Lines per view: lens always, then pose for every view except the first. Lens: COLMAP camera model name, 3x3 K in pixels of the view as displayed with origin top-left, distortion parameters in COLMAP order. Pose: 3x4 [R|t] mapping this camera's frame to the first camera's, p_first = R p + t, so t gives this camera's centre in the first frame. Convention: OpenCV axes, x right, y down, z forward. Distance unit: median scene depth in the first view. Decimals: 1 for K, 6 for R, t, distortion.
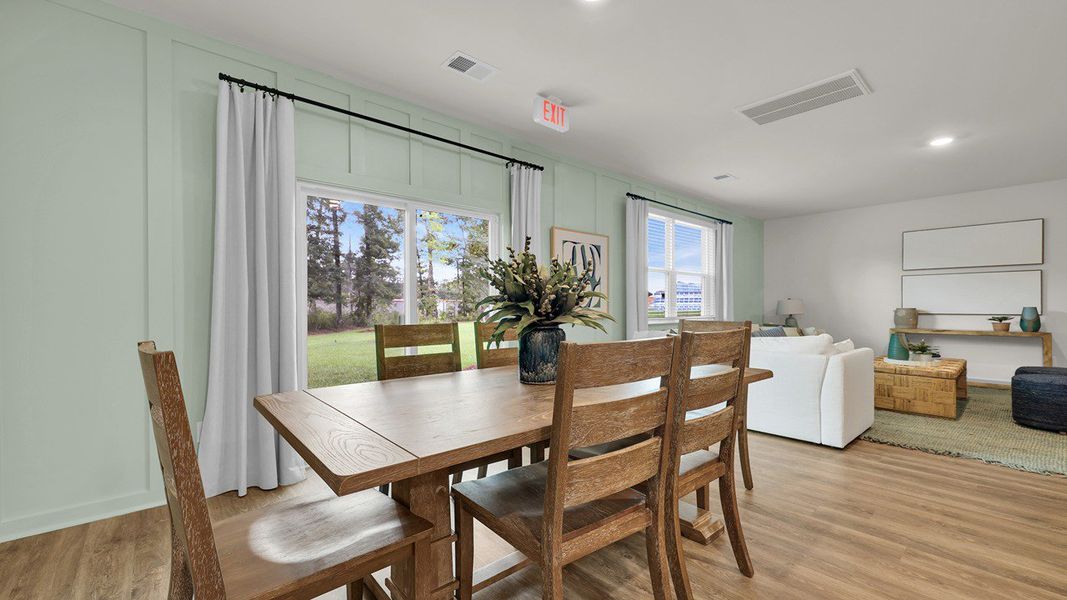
lens RADIAL K [[435.2, 0, 531.6], [0, 435.2, 304.7], [0, 0, 1]] dist [0.000838, 0.000493]
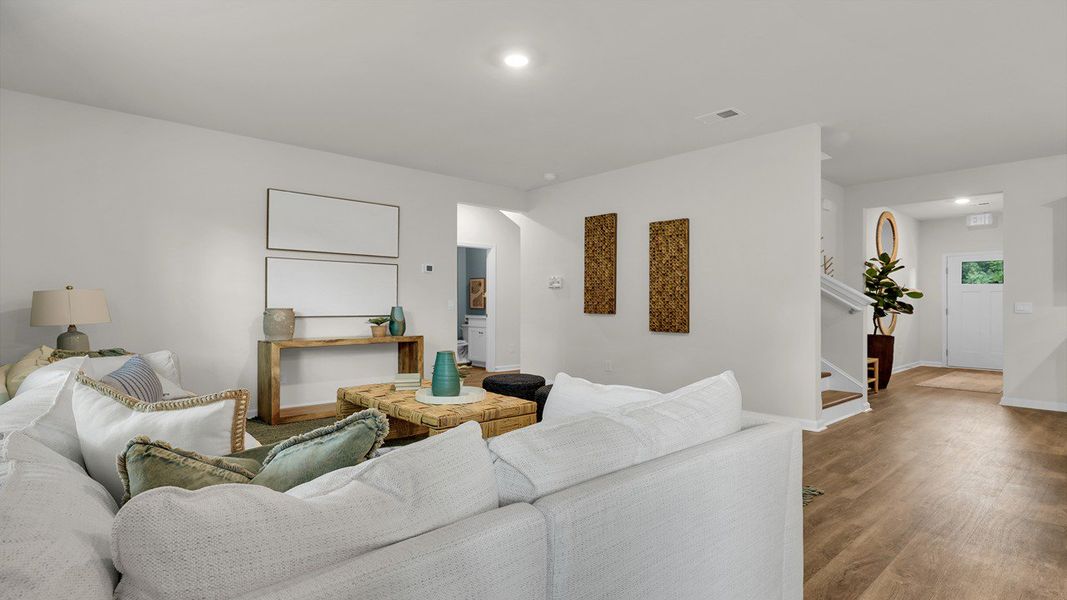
lens RADIAL K [[527.7, 0, 526.5], [0, 527.7, 303.2], [0, 0, 1]] dist [0.004925, 0.000559]
pose [[-0.001740, 0.004002, 0.999990, 0.105623], [-0.009399, 0.999948, -0.004018, 0.000970], [-0.999954, -0.009406, -0.001702, 0.737425]]
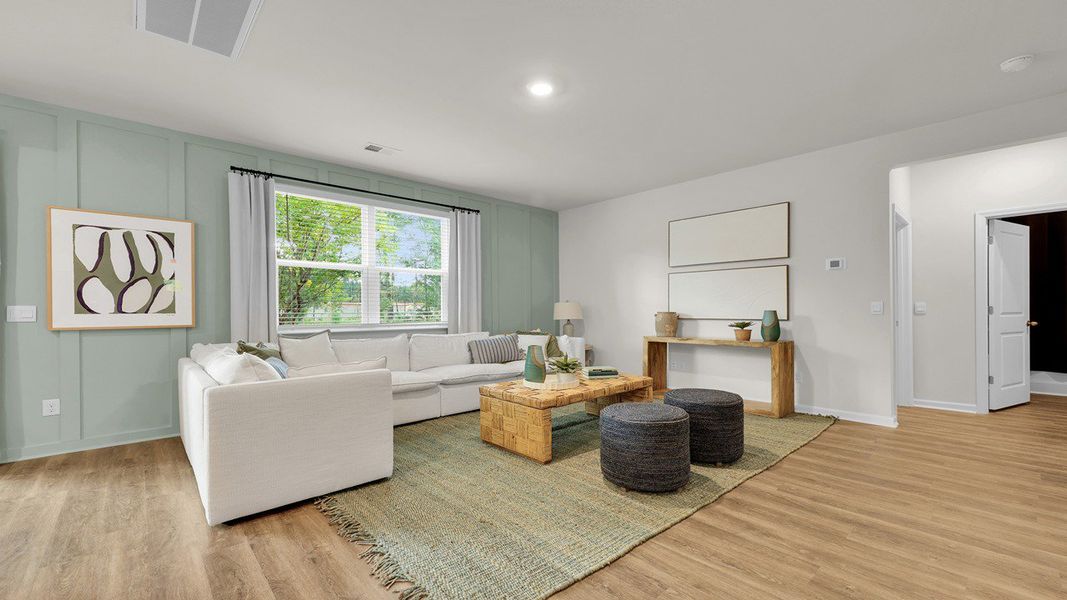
lens RADIAL K [[435.2, 0, 528.6], [0, 435.2, 308.9], [0, 0, 1]] dist [0.000838, 0.000493]
pose [[0.999964, -0.002776, 0.007959, 0.675918], [0.002746, 0.999989, 0.003849, -0.001829], [-0.007970, -0.003827, 0.999961, 0.188361]]
